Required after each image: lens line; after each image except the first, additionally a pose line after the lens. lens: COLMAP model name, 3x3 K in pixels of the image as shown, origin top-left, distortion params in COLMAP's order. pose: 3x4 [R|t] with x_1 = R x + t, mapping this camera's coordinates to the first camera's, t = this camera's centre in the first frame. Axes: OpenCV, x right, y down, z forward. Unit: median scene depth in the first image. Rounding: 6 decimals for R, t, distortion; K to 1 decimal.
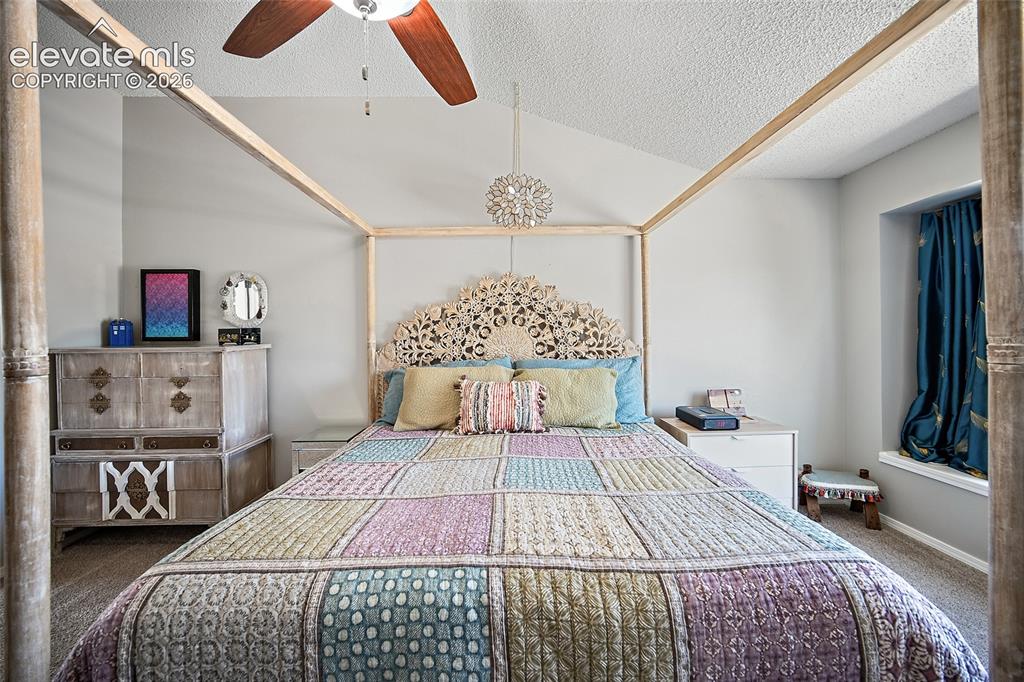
lens RADIAL K [[409.1, 0, 495.9], [0, 409.1, 336.8], [0, 0, 1]] dist [-0.000428, -0.001219]
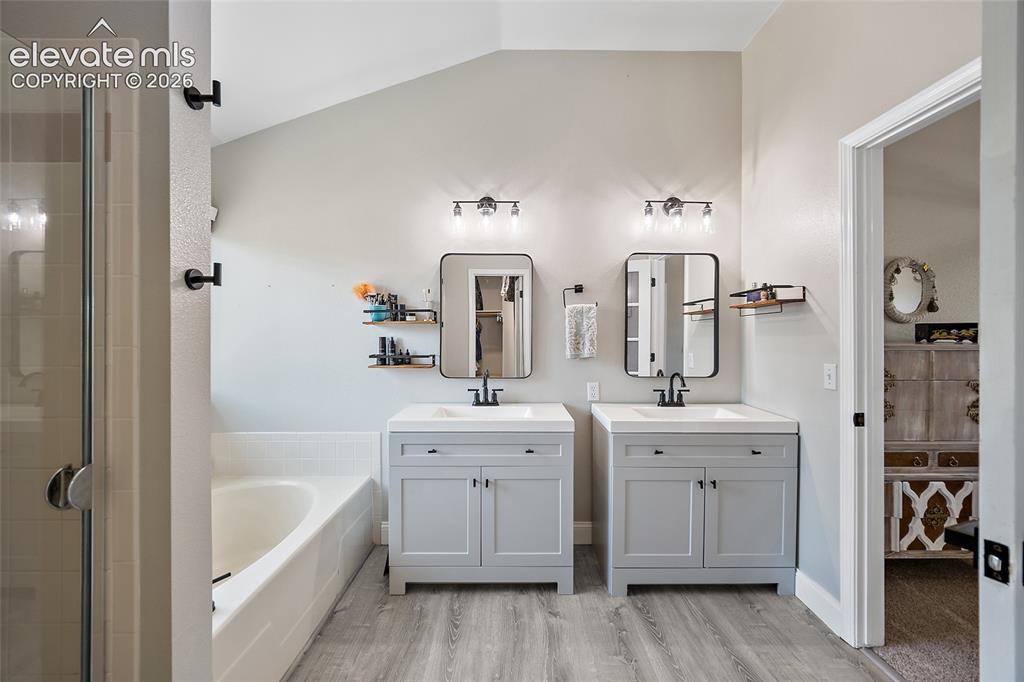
lens RADIAL K [[409.1, 0, 520.3], [0, 409.1, 337.6], [0, 0, 1]] dist [-0.000428, -0.001219]
pose [[0.999294, 0.009018, -0.036470, -1.462155], [-0.009006, 0.999959, 0.000478, 0.017261], [0.036473, -0.000149, 0.999335, 0.120949]]
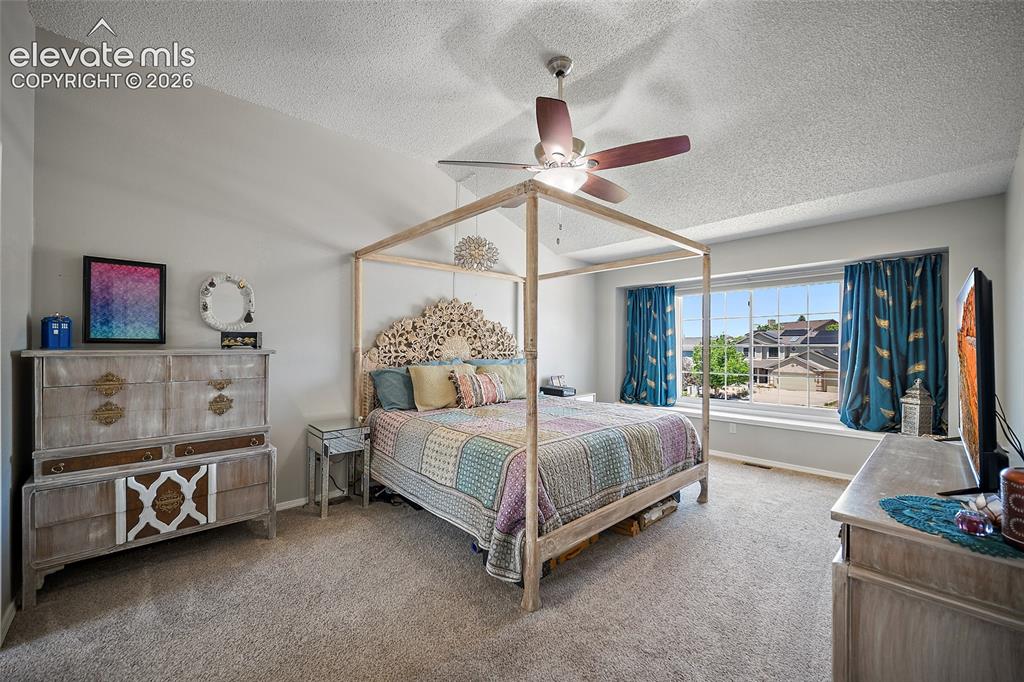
lens RADIAL K [[409.1, 0, 521.4], [0, 409.1, 346.7], [0, 0, 1]] dist [-0.000428, -0.001219]
pose [[0.738821, 0.010452, 0.673821, -0.789686], [-0.012891, 0.999916, -0.001376, 0.008294], [-0.673779, -0.007669, 0.738893, -0.208569]]
